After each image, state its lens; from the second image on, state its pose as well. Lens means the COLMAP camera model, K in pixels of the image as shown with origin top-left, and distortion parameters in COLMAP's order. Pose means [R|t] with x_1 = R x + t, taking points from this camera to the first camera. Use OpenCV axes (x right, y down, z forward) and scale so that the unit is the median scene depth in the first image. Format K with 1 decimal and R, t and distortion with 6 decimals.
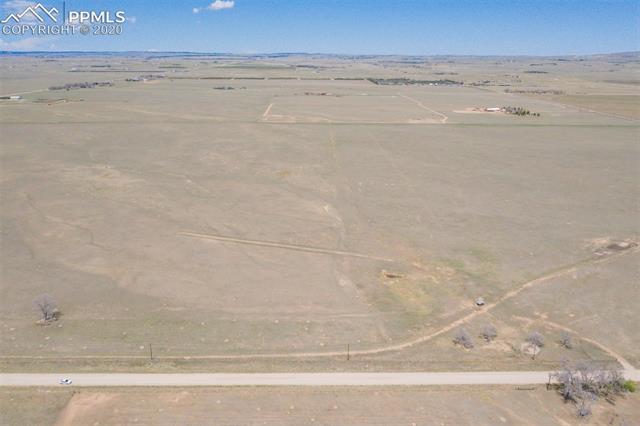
lens RADIAL K [[512.3, 0, 320.0], [0, 512.3, 213.0], [0, 0, 1]] dist [-0.014658, -0.005339]
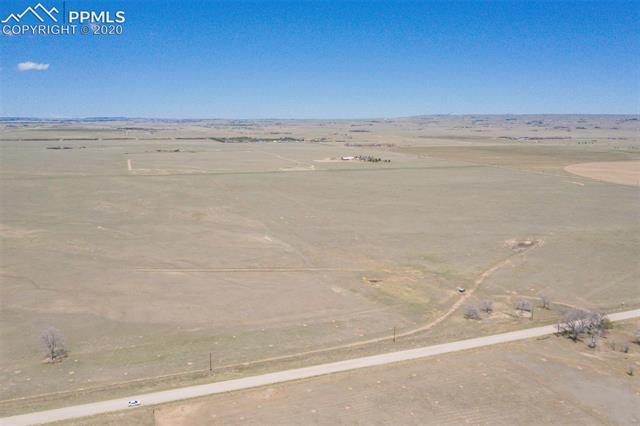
lens RADIAL K [[512.3, 0, 320.0], [0, 512.3, 213.0], [0, 0, 1]] dist [-0.014658, -0.005339]
pose [[0.943035, -0.057408, 0.327703, -0.380616], [0.096282, 0.989943, -0.103649, 0.097835], [-0.318457, 0.129297, 0.939078, -0.010236]]
